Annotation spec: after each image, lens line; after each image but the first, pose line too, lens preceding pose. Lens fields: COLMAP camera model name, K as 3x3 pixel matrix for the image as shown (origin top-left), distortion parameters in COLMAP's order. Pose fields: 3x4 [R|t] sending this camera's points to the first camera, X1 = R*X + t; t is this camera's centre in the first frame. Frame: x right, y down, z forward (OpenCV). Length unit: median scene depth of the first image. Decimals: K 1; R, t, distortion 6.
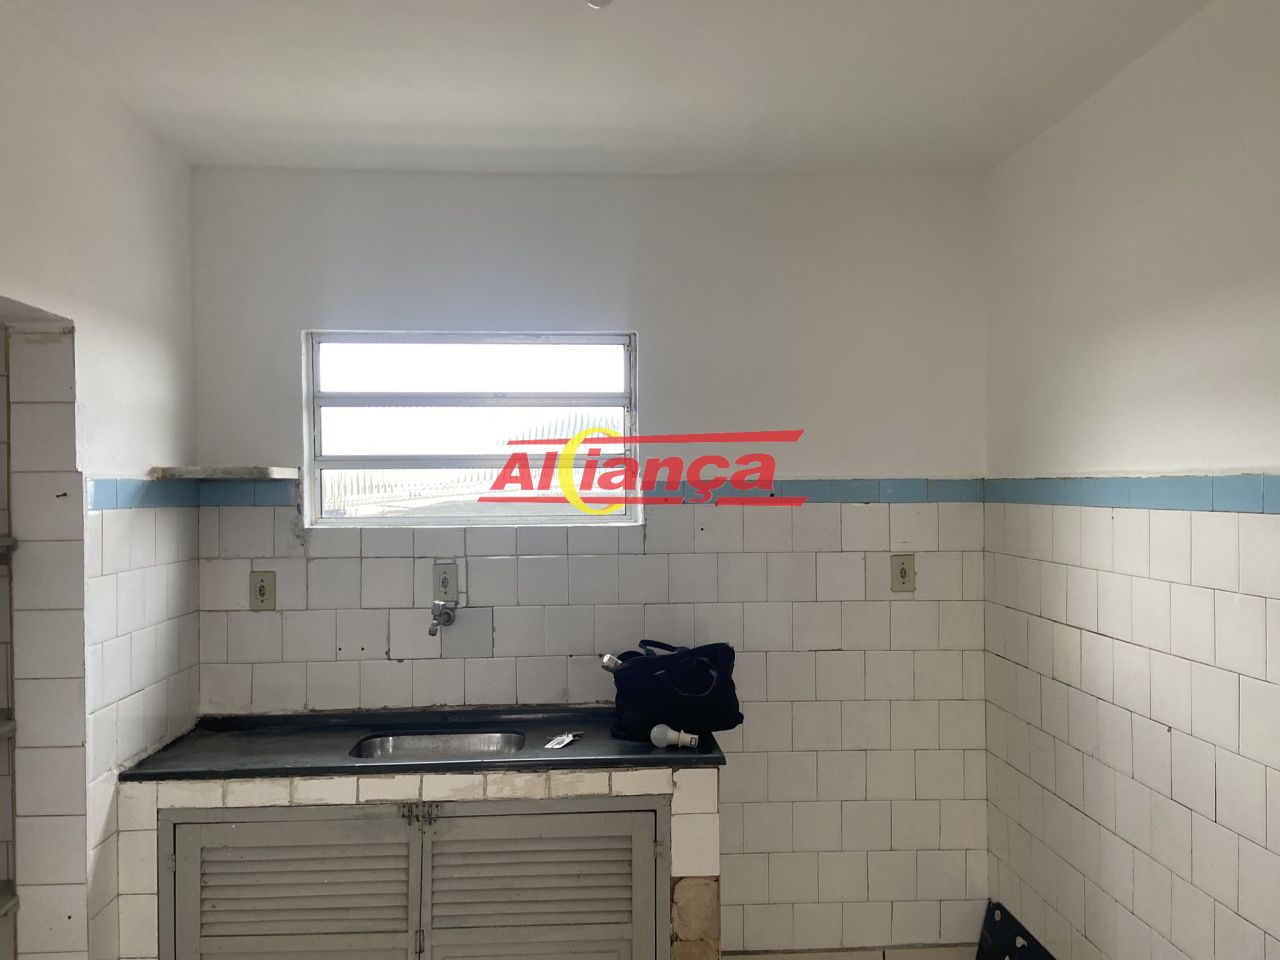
lens RADIAL K [[1029.6, 0, 636.1], [0, 1029.6, 483.8], [0, 0, 1]] dist [0.128695, -0.146260]
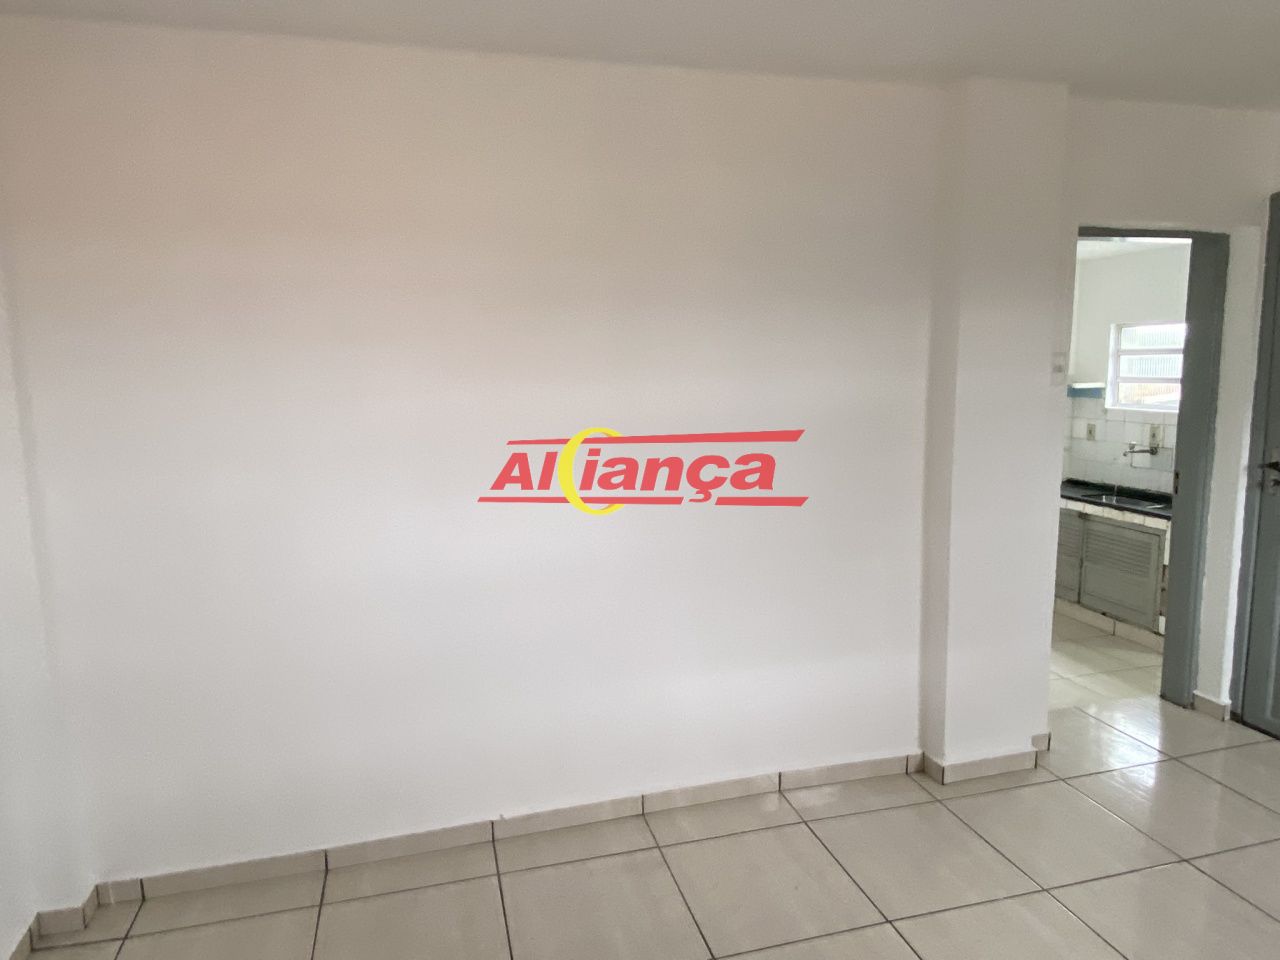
lens RADIAL K [[855.7, 0, 646.7], [0, 855.7, 477.8], [0, 0, 1]] dist [0.030474, -0.011237]
pose [[0.213373, 0.131854, -0.968032, 1.643617], [0.014715, 0.990305, 0.138132, -0.102549], [0.976860, -0.043719, 0.209364, -0.536375]]
